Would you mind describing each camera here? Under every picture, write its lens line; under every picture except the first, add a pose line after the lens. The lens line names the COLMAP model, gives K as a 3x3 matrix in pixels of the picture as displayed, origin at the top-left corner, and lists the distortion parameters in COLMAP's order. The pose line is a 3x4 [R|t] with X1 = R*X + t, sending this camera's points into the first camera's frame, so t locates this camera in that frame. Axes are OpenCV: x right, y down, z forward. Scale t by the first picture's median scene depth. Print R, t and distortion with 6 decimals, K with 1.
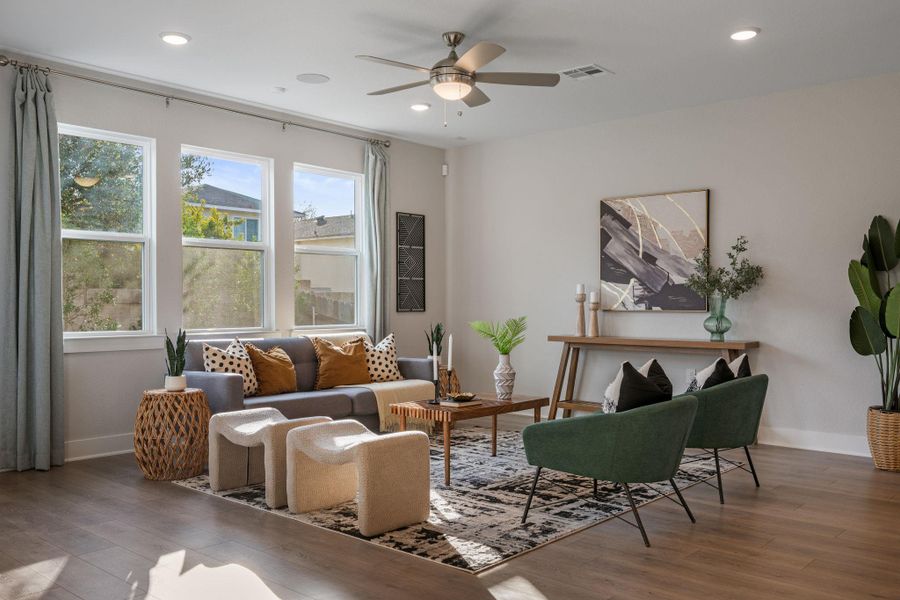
lens RADIAL K [[773.3, 0, 449.5], [0, 773.3, 319.5], [0, 0, 1]] dist [-0.008260, -0.004088]
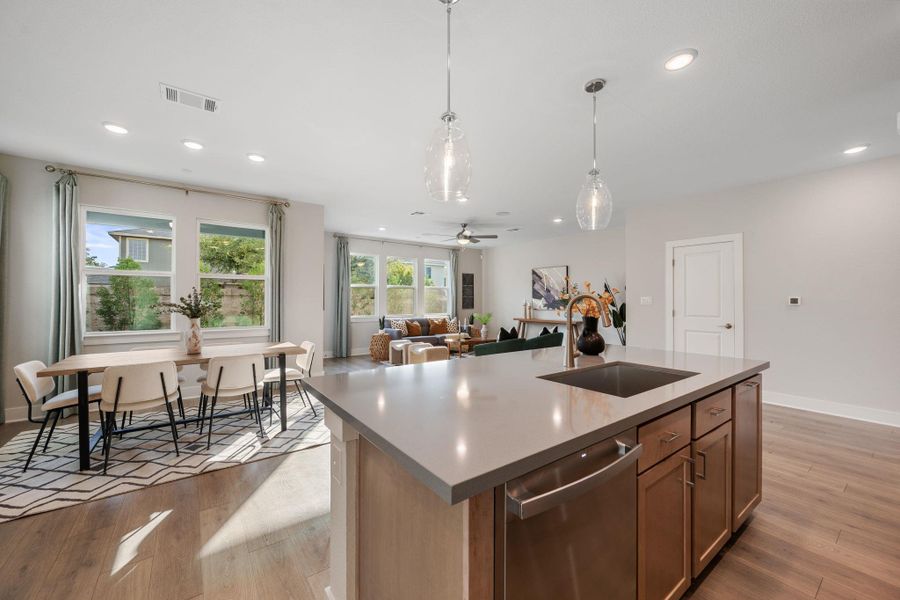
lens RADIAL K [[353.2, 0, 448.4], [0, 353.2, 297.1], [0, 0, 1]] dist [-0.000855, 0.000221]
pose [[0.977400, -0.001526, -0.211394, 0.183577], [-0.005002, 0.999527, -0.030342, -0.016145], [0.211340, 0.030713, 0.976930, -0.315114]]
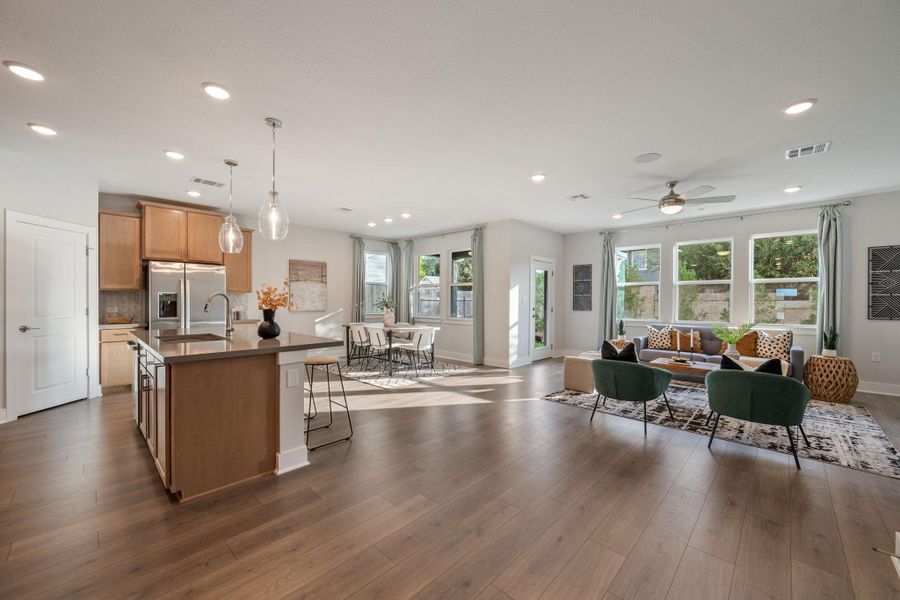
lens RADIAL K [[349.8, 0, 450.8], [0, 349.8, 301.2], [0, 0, 1]] dist [-0.001275, 0.000034]
pose [[-0.040773, 0.000745, -0.999168, 0.706531], [-0.028760, 0.999585, 0.001919, -0.026319], [0.998754, 0.028814, -0.040735, 0.335063]]
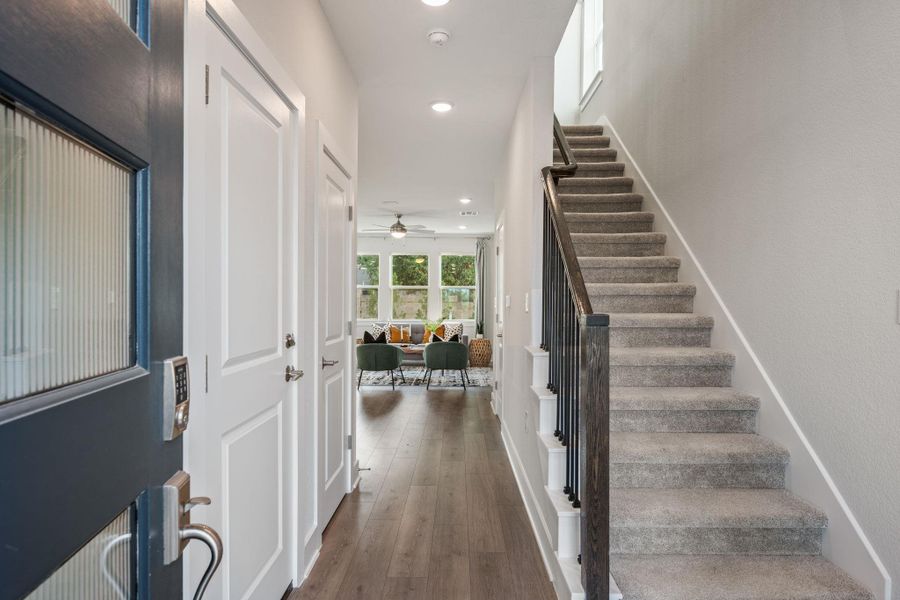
lens RADIAL K [[533.7, 0, 450.0], [0, 533.7, 300.0], [0, 0, 1]] dist [-0.004343, -0.000566]
pose [[0.651971, -0.003869, -0.758234, 1.163163], [-0.021675, 0.999483, -0.023738, -0.013719], [0.757934, 0.031911, 0.651551, -0.077069]]
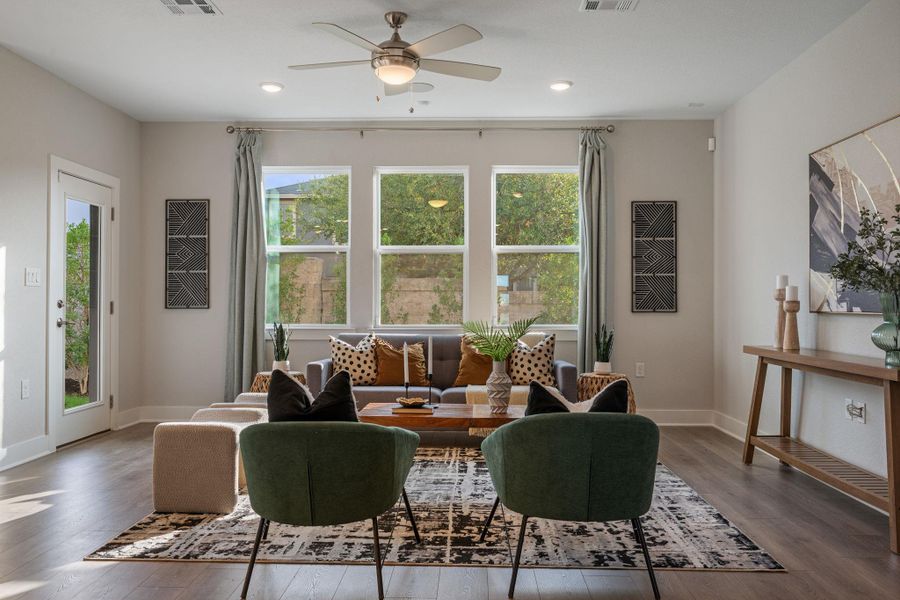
lens RADIAL K [[719.1, 0, 448.1], [0, 719.1, 300.6], [0, 0, 1]] dist [-0.007255, -0.001388]
pose [[0.636763, -0.002891, -0.771054, 0.527676], [-0.019003, 0.999630, -0.019442, -0.003933], [0.770825, 0.027032, 0.636473, 0.367593]]
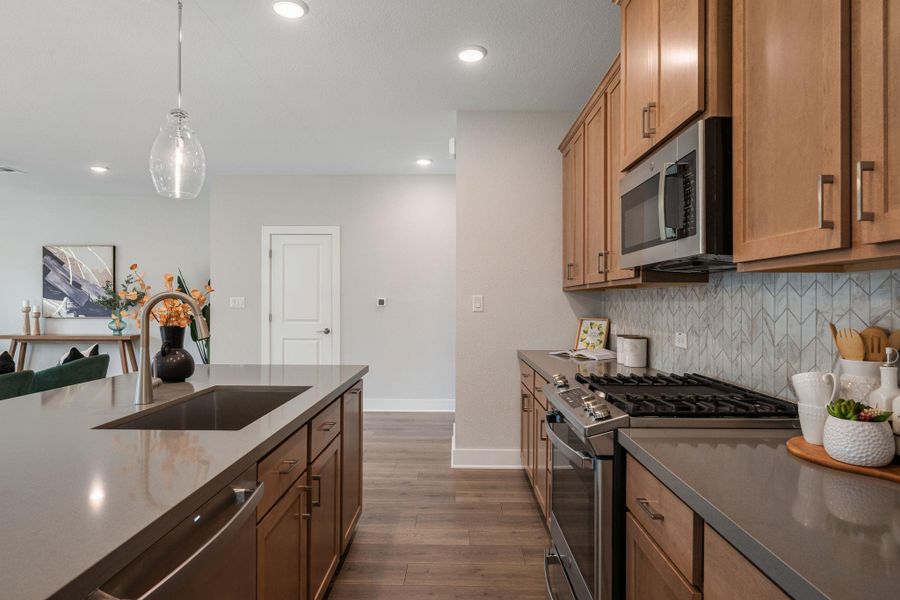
lens RADIAL K [[509.1, 0, 450.0], [0, 509.1, 300.0], [0, 0, 1]] dist [-0.001163, -0.000786]
pose [[0.759555, 0.001478, 0.650442, 0.165508], [0.014830, 0.999698, -0.019589, -0.016012], [-0.650274, 0.024525, 0.759304, -0.323362]]
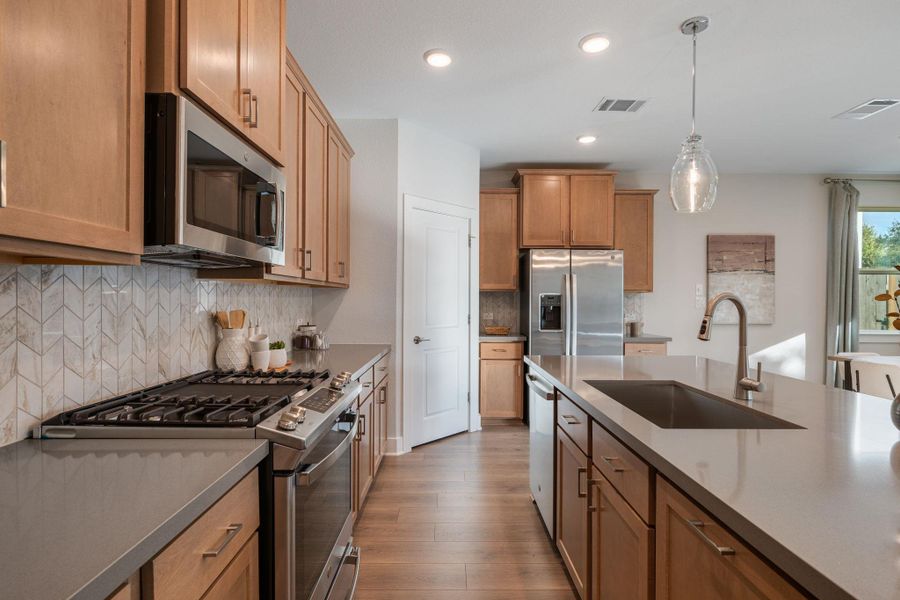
lens RADIAL K [[435.4, 0, 450.0], [0, 435.4, 300.0], [0, 0, 1]] dist [-0.002184, -0.000464]
pose [[-0.746524, -0.005765, -0.665333, 0.516338], [-0.025260, 0.999487, 0.019681, -0.025490], [0.664879, 0.031499, -0.746287, 0.073160]]
